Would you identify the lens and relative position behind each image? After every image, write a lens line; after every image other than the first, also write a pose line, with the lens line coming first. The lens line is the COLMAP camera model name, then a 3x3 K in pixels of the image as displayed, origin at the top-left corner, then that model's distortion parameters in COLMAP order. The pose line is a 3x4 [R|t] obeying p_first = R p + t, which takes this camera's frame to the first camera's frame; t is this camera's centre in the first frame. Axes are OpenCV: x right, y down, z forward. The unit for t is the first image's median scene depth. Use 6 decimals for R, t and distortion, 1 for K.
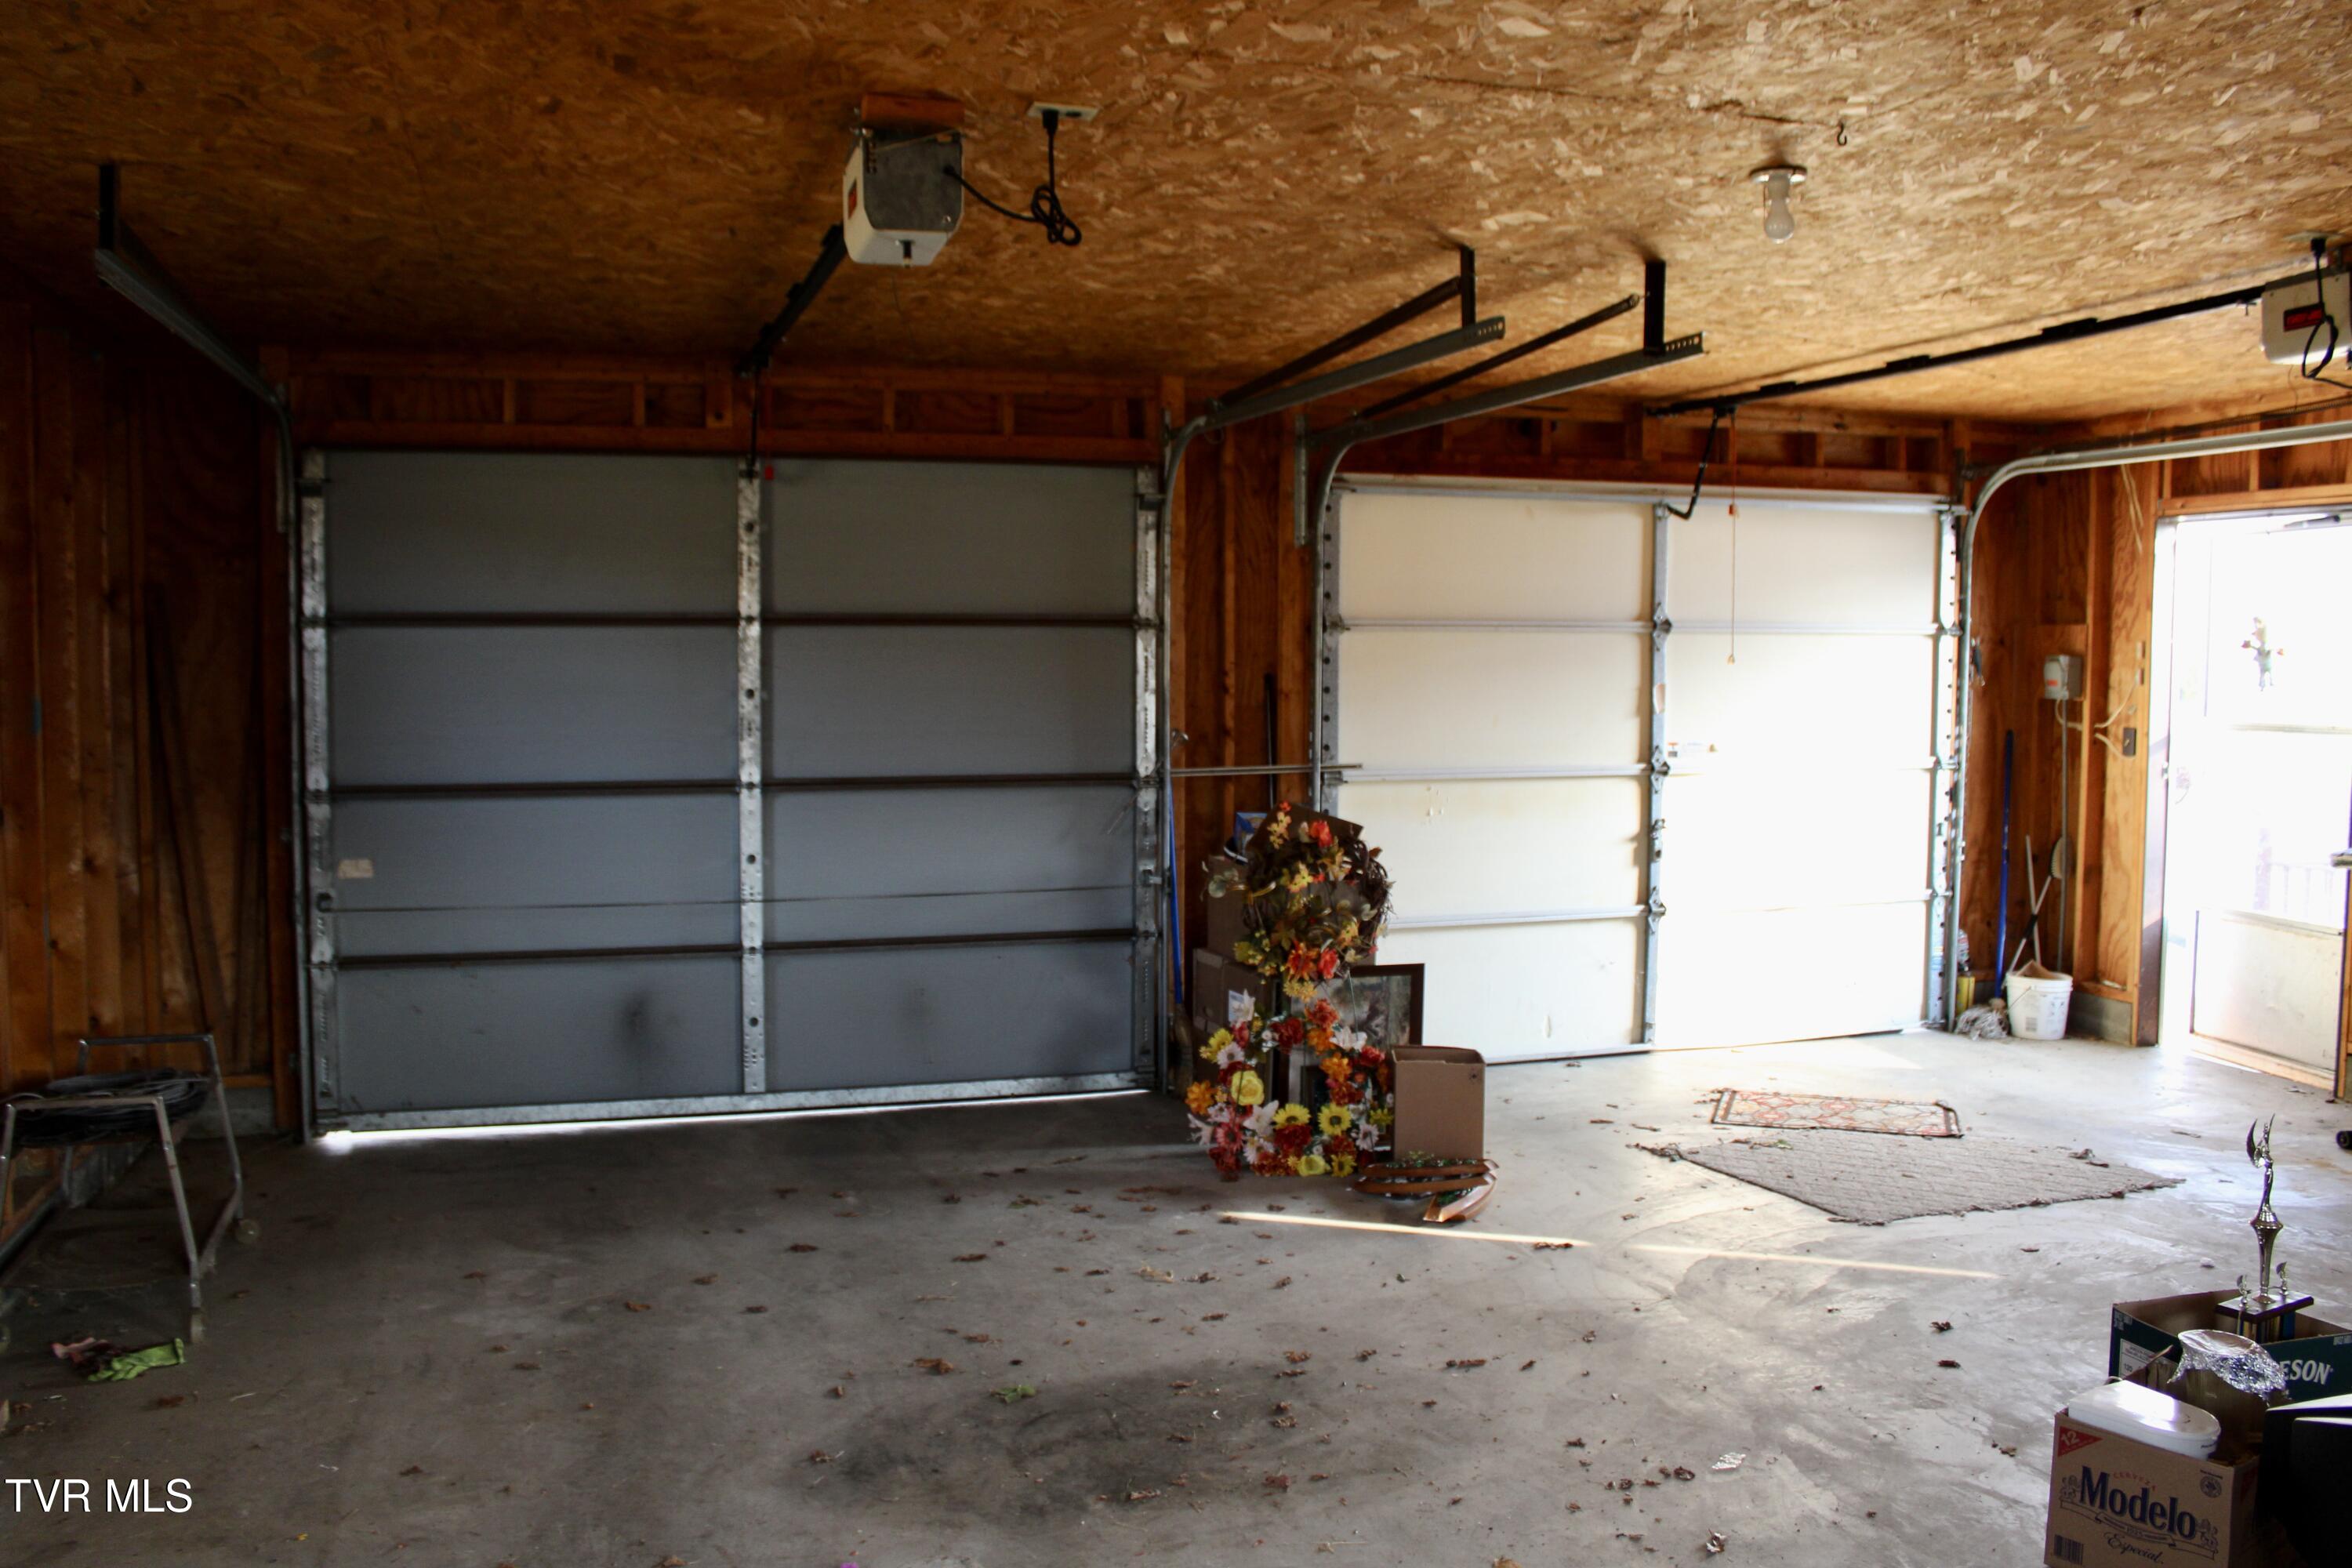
lens RADIAL K [[1971.8, 0, 1171.7], [0, 1971.8, 778.9], [0, 0, 1]] dist [-0.152557, 0.134588]
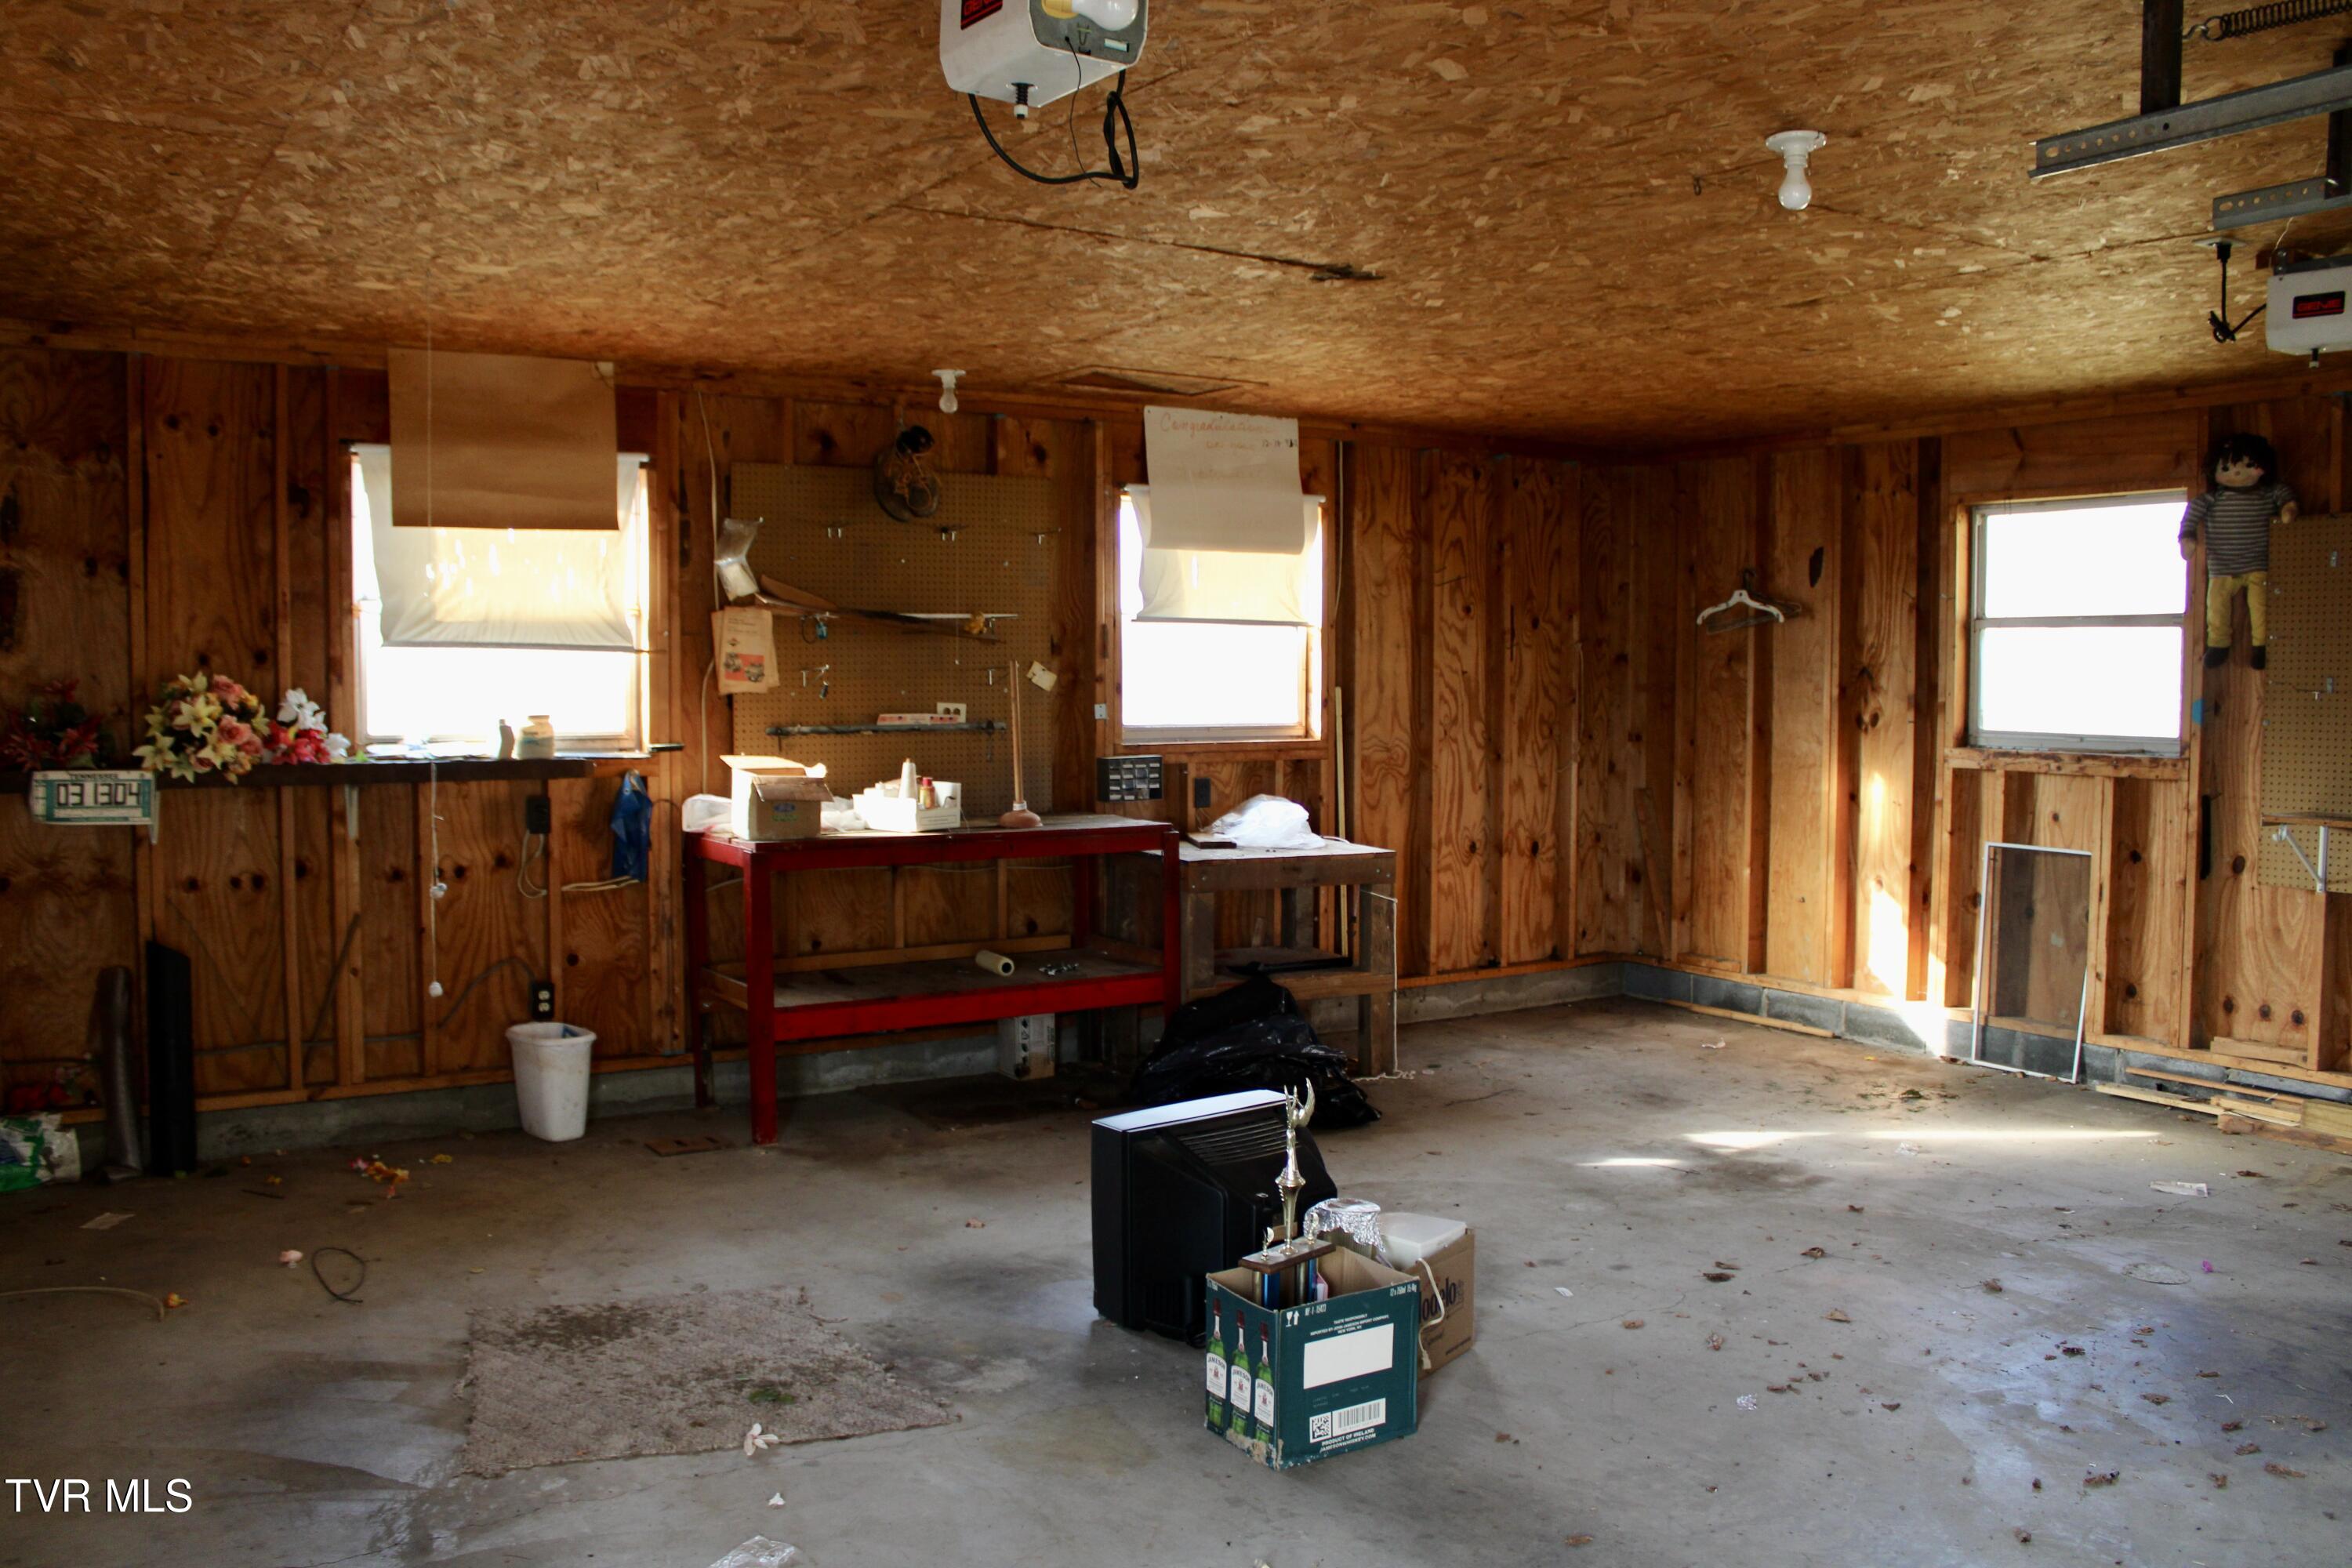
lens RADIAL K [[1971.8, 0, 1179.8], [0, 1971.8, 786.9], [0, 0, 1]] dist [-0.152557, 0.134588]
pose [[-0.963121, -0.006941, -0.268980, 0.869703], [-0.043540, 0.990513, 0.130343, -0.101600], [0.265523, 0.137247, -0.954285, 1.864558]]
